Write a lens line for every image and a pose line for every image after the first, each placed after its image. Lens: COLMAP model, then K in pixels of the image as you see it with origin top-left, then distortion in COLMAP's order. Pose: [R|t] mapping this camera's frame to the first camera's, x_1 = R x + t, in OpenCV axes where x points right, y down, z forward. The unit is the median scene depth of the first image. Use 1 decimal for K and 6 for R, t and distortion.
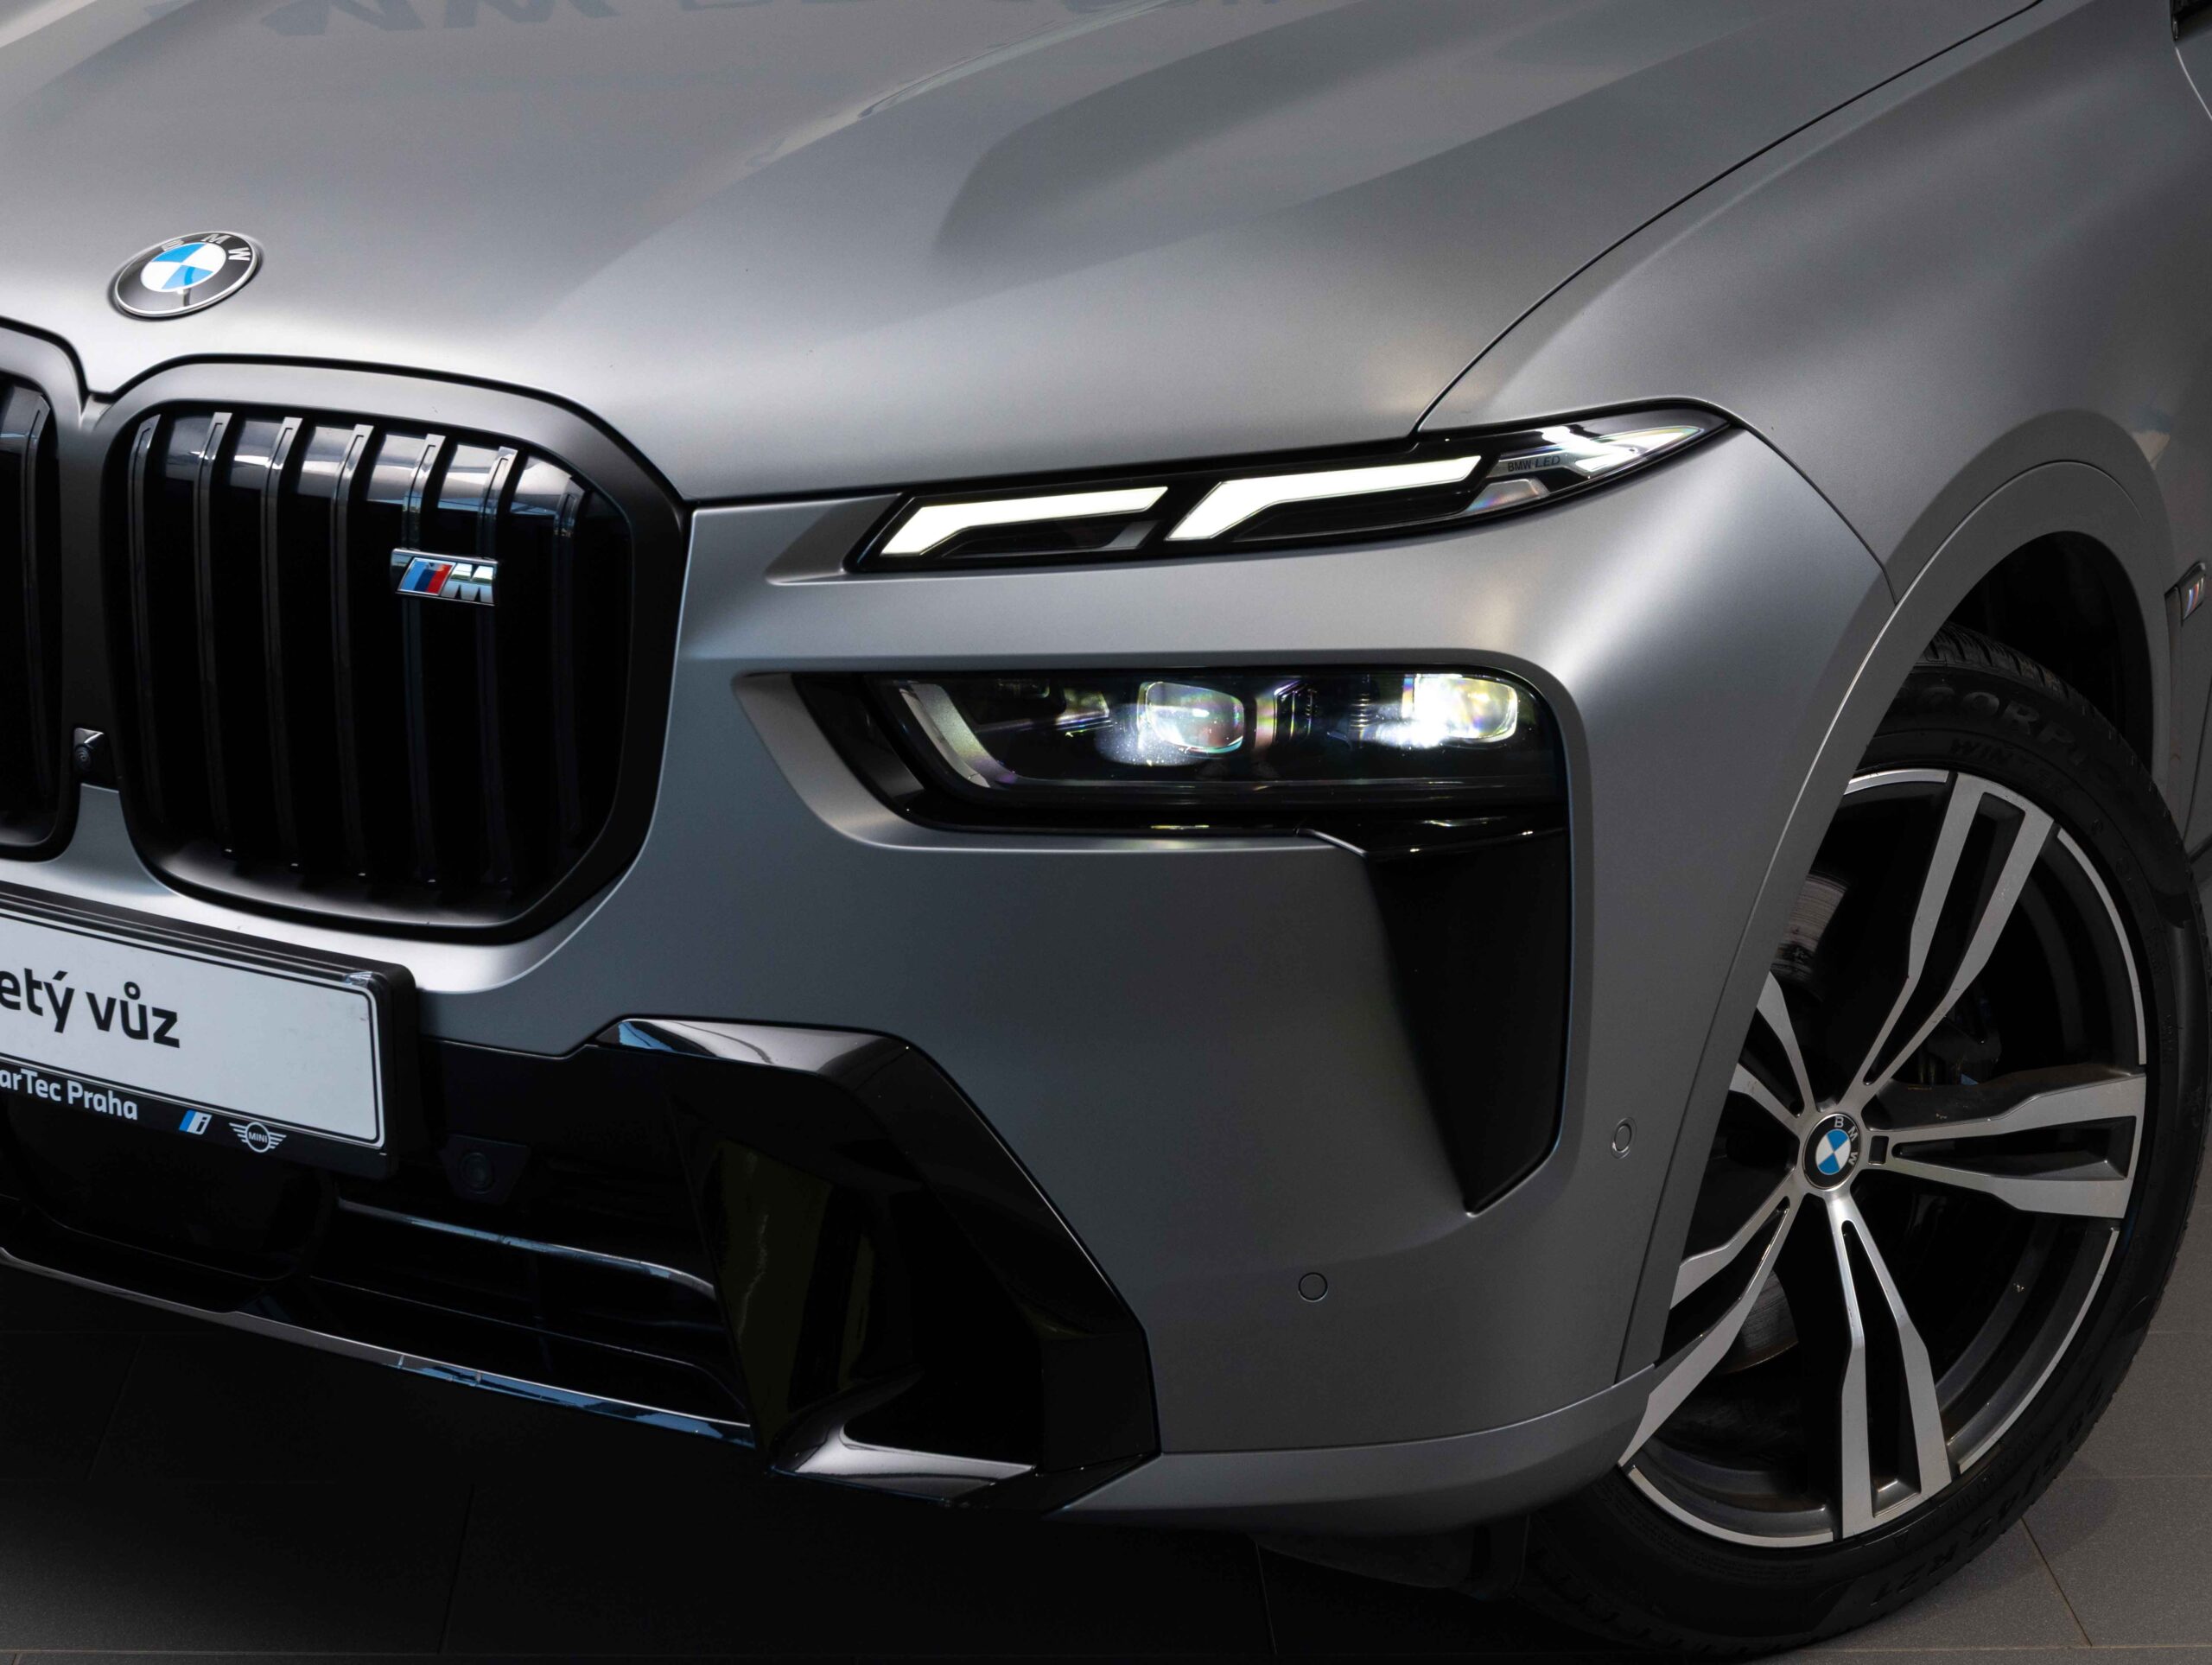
lens RADIAL K [[4324.6, 0, 1106.0], [0, 4324.6, 832.5], [0, 0, 1]] dist [-0.049880, -0.323901]
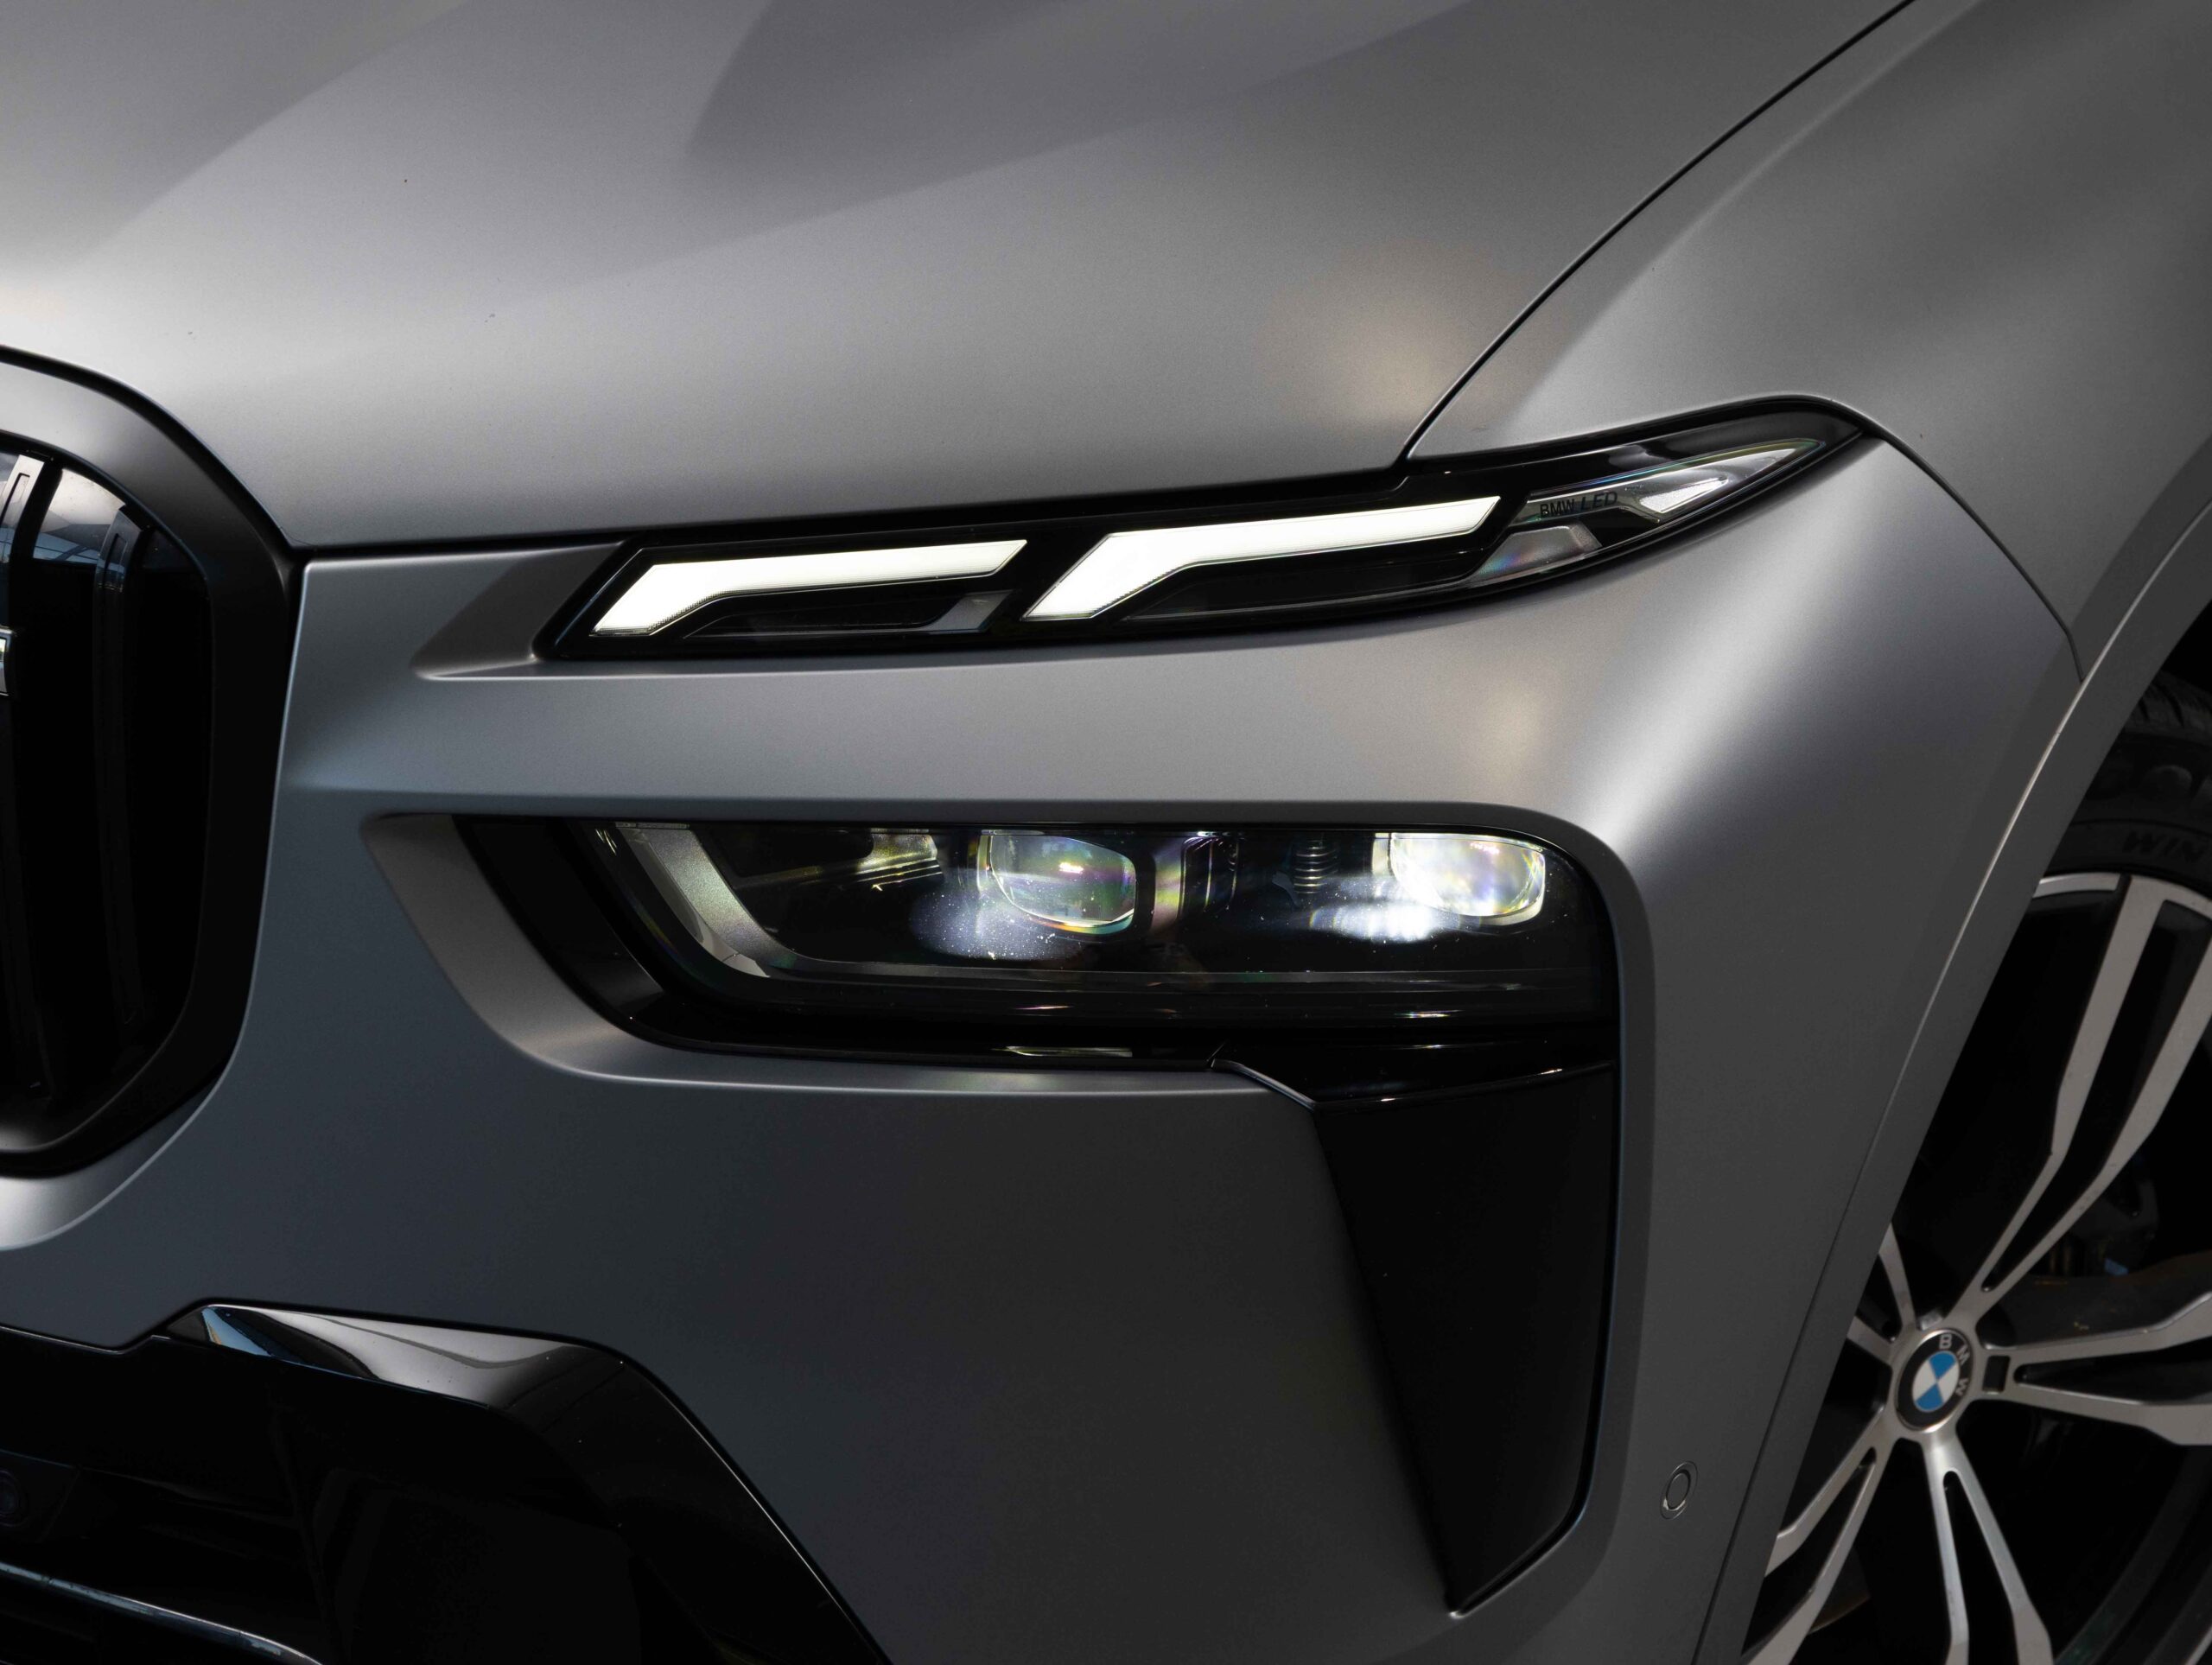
lens RADIAL K [[4372.3, 0, 1106.0], [0, 4372.3, 832.5], [0, 0, 1]] dist [-0.024173, 0.044811]
pose [[0.999571, 0.018071, 0.023049, 0.011436], [-0.019780, 0.996896, 0.076205, -0.084996], [-0.021600, -0.076628, 0.996826, 0.324789]]
